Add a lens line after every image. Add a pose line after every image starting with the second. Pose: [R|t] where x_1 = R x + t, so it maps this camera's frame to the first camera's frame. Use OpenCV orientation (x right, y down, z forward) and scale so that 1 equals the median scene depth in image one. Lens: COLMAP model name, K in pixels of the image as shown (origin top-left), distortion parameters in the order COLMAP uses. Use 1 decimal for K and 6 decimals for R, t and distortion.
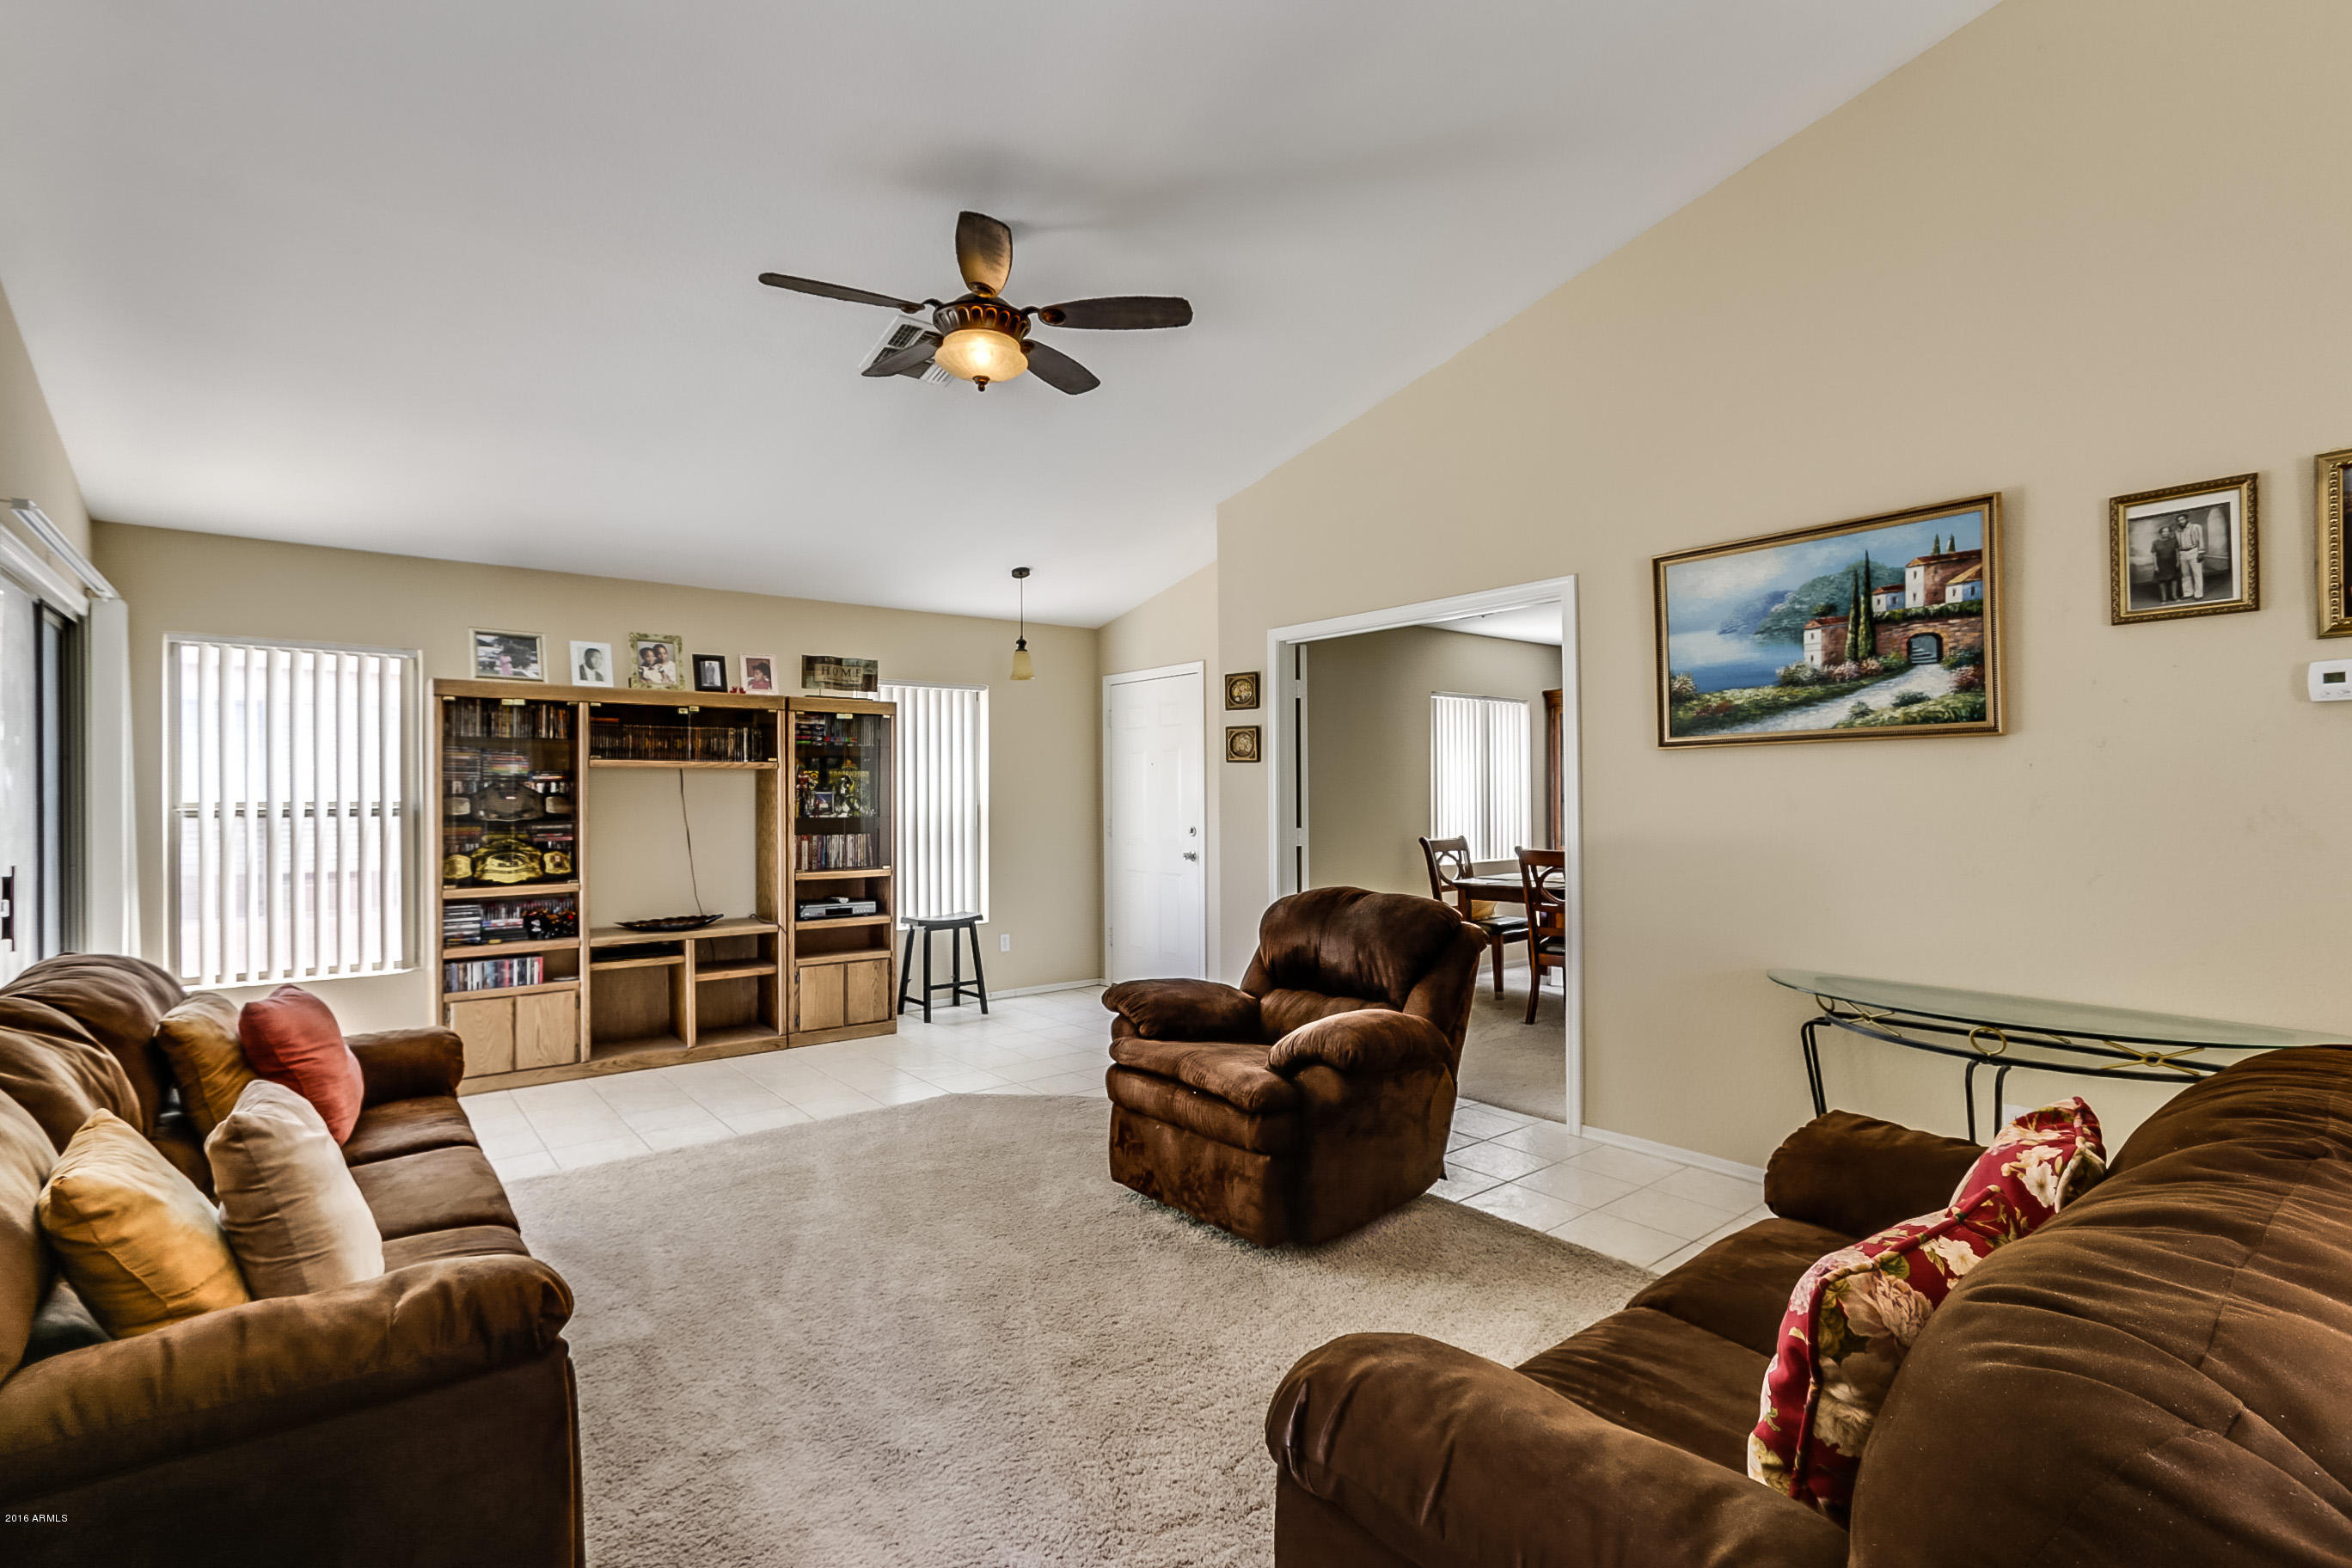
lens RADIAL K [[1083.0, 0, 1155.5], [0, 1083.0, 793.5], [0, 0, 1]] dist [0.002526, 0.000477]
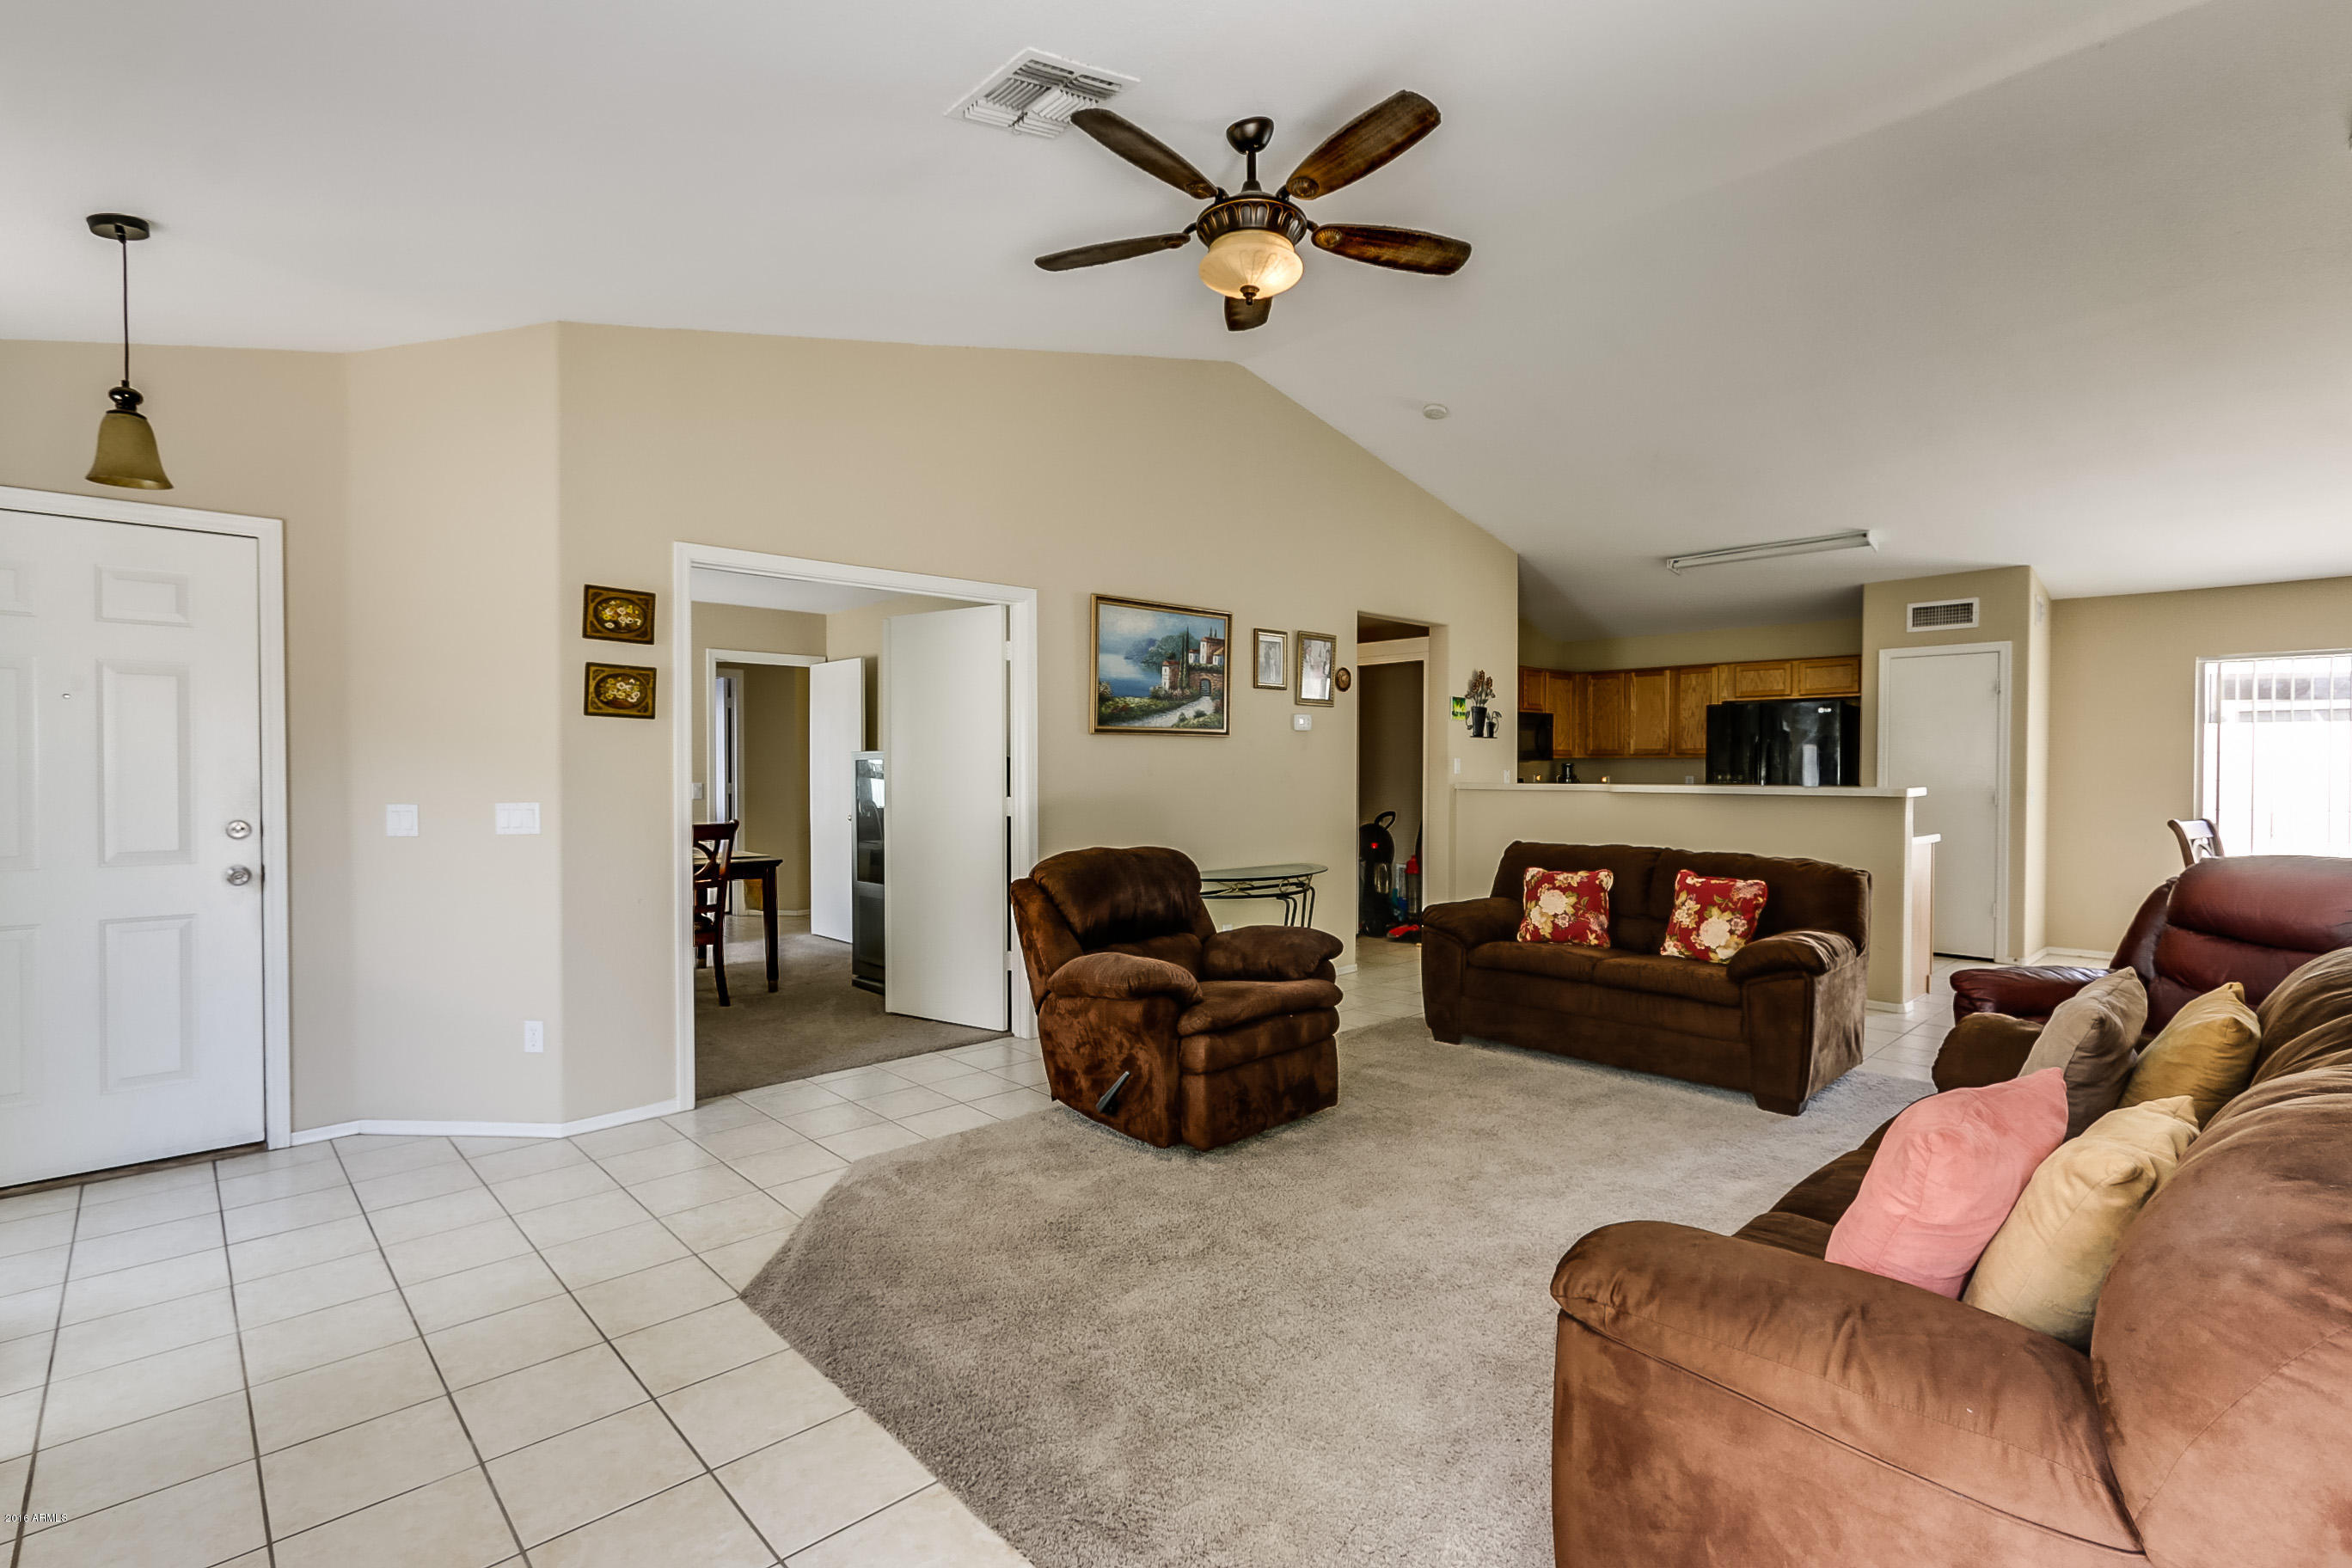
lens RADIAL K [[1051.8, 0, 1133.3], [0, 1051.8, 787.5], [0, 0, 1]] dist [-0.018709, -0.000166]
pose [[-0.052631, -0.013722, 0.998520, -0.656592], [-0.002665, 0.999904, 0.013600, 0.007521], [-0.998610, -0.001945, -0.052663, 0.750143]]
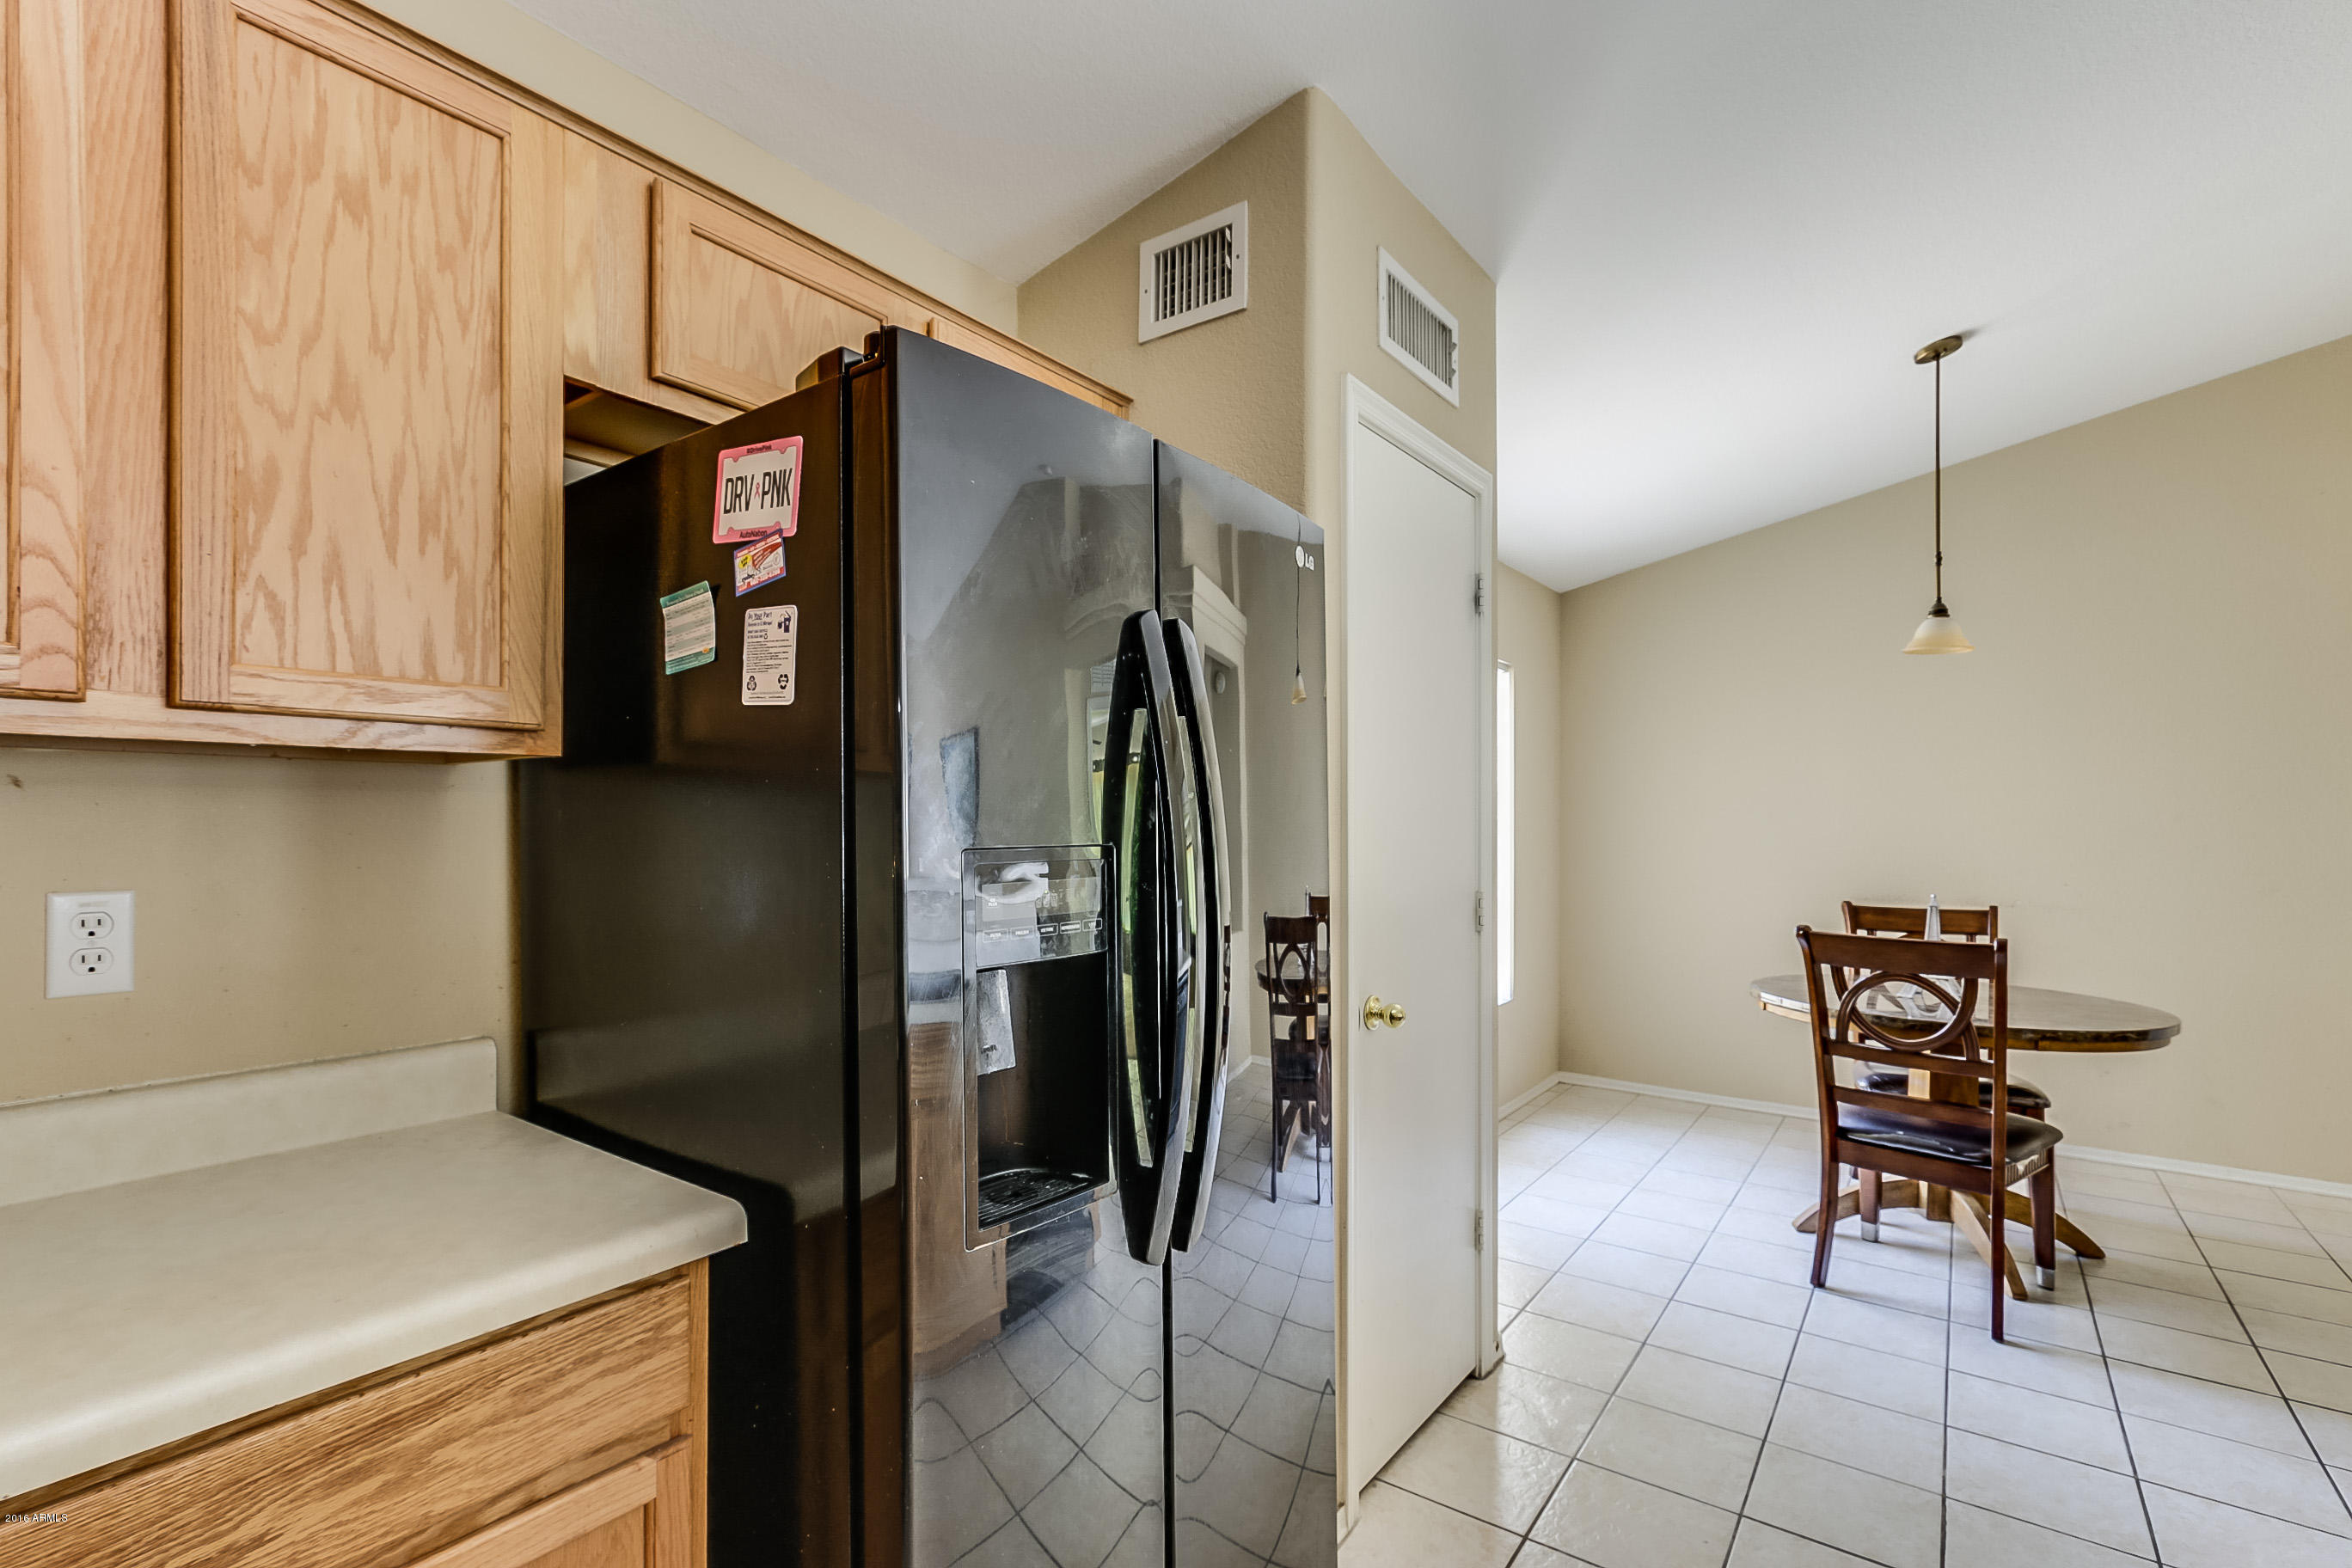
lens RADIAL K [[1083.0, 0, 1155.5], [0, 1083.0, 793.5], [0, 0, 1]] dist [0.002526, 0.000477]
pose [[-0.965071, -0.002261, -0.261979, 0.873049], [0.004339, 0.999688, -0.024609, -0.003829], [0.261953, -0.024886, -0.964760, 0.011977]]
